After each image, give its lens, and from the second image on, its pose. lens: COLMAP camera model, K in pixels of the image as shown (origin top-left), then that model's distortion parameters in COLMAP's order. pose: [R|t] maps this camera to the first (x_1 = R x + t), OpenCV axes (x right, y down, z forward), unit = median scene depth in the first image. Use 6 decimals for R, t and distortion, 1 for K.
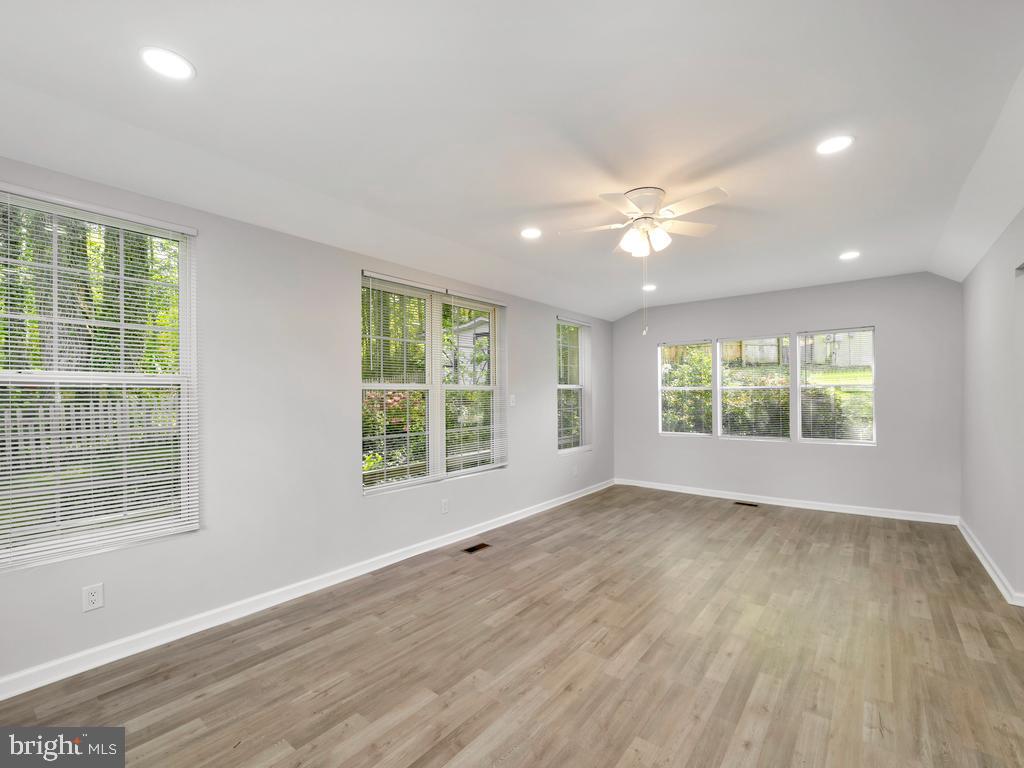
lens RADIAL K [[456.5, 0, 510.7], [0, 456.5, 387.9], [0, 0, 1]] dist [0.000340, 0.000086]
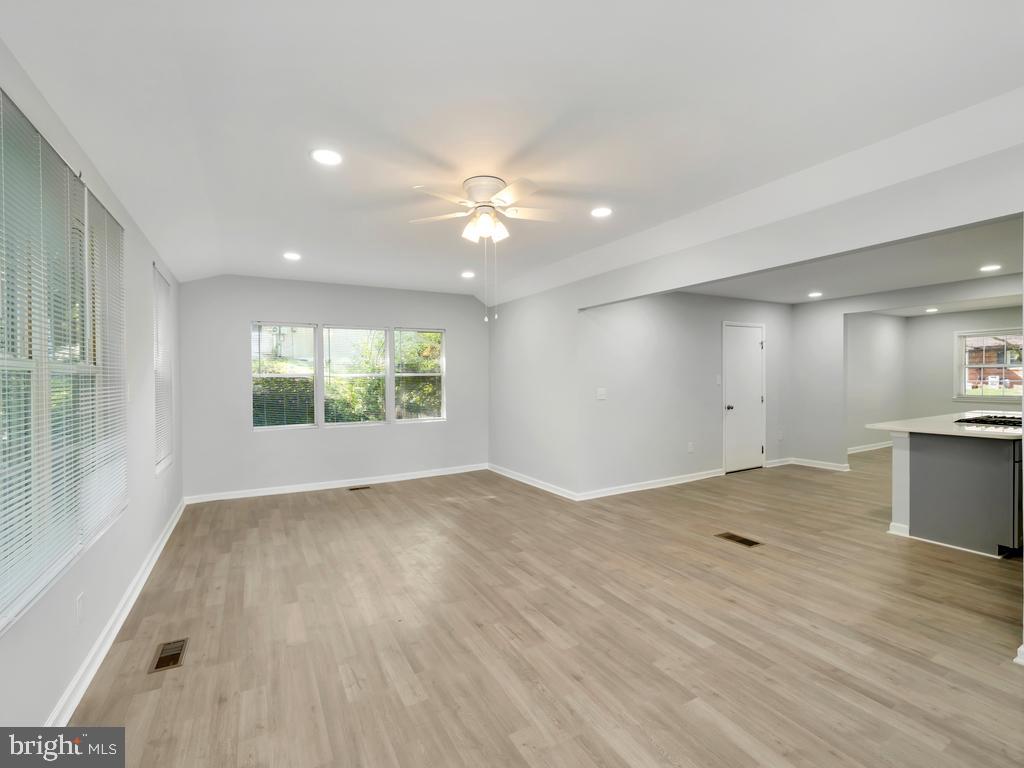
lens RADIAL K [[462.2, 0, 512.1], [0, 462.2, 378.4], [0, 0, 1]] dist [-0.001700, -0.000090]
pose [[0.378599, 0.004961, 0.925548, -0.505836], [-0.007555, 0.999969, -0.002270, 0.008954], [-0.925530, -0.006133, 0.378624, 0.450270]]
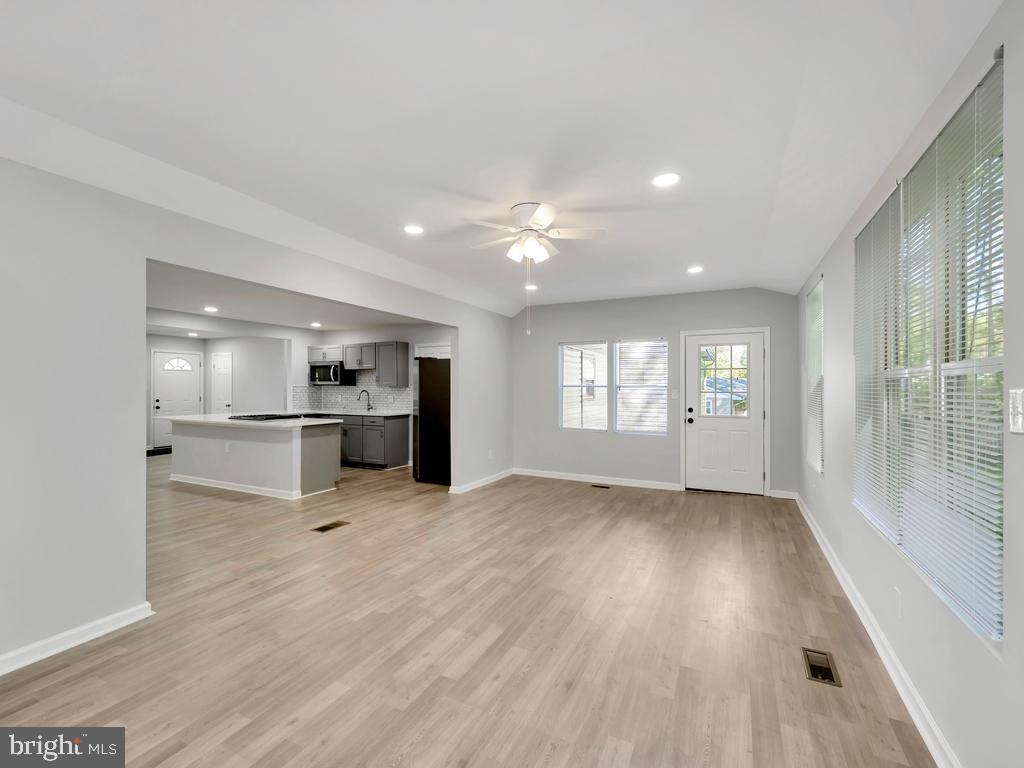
lens RADIAL K [[456.5, 0, 510.7], [0, 456.5, 387.9], [0, 0, 1]] dist [0.000340, 0.000086]
pose [[-0.976872, 0.008902, -0.213640, 0.457594], [0.011651, 0.999865, -0.011616, 0.021524], [0.213508, -0.013836, -0.976843, 1.663190]]
